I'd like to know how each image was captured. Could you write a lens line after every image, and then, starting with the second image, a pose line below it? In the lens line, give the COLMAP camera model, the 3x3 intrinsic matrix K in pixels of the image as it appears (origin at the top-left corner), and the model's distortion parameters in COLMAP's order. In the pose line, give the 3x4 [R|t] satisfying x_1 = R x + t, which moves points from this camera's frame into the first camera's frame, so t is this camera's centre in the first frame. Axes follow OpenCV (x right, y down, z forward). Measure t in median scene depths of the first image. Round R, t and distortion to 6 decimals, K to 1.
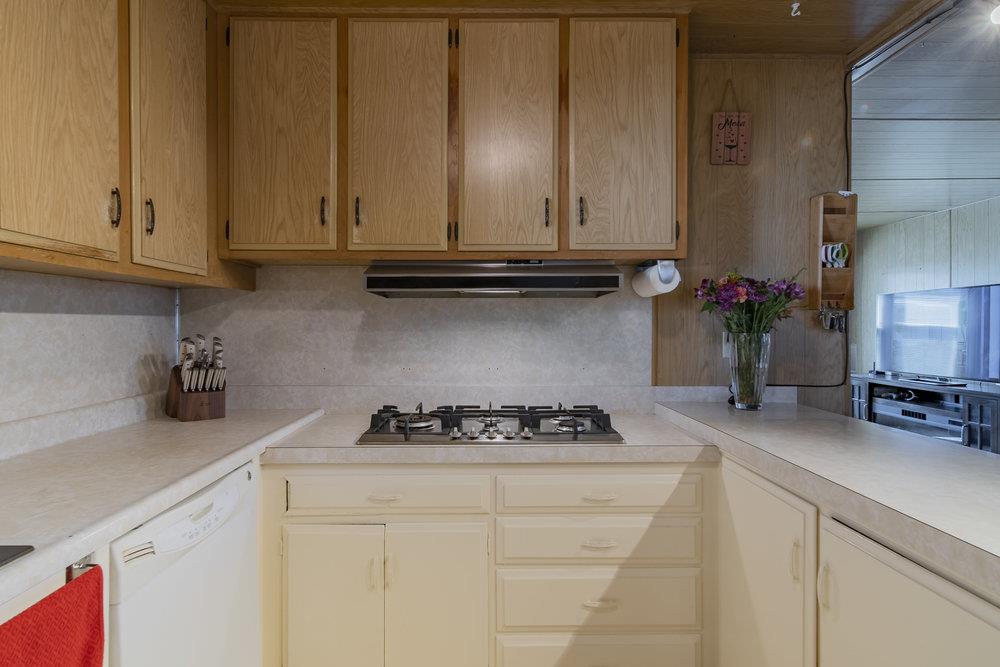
lens RADIAL K [[542.5, 0, 494.3], [0, 542.5, 331.6], [0, 0, 1]] dist [0.007746, 0.004645]
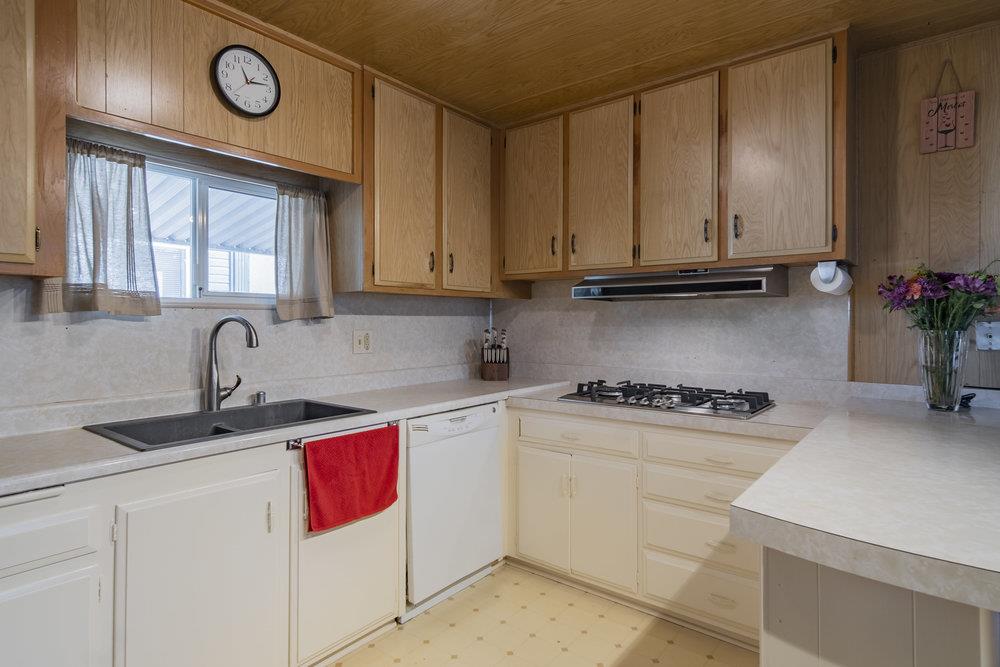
lens RADIAL K [[542.5, 0, 503.1], [0, 542.5, 325.0], [0, 0, 1]] dist [0.007746, 0.004645]
pose [[0.781094, 0.003843, -0.624402, 0.502903], [-0.006900, 0.999973, -0.002477, 0.001289], [0.624376, 0.006244, 0.781099, -0.249294]]
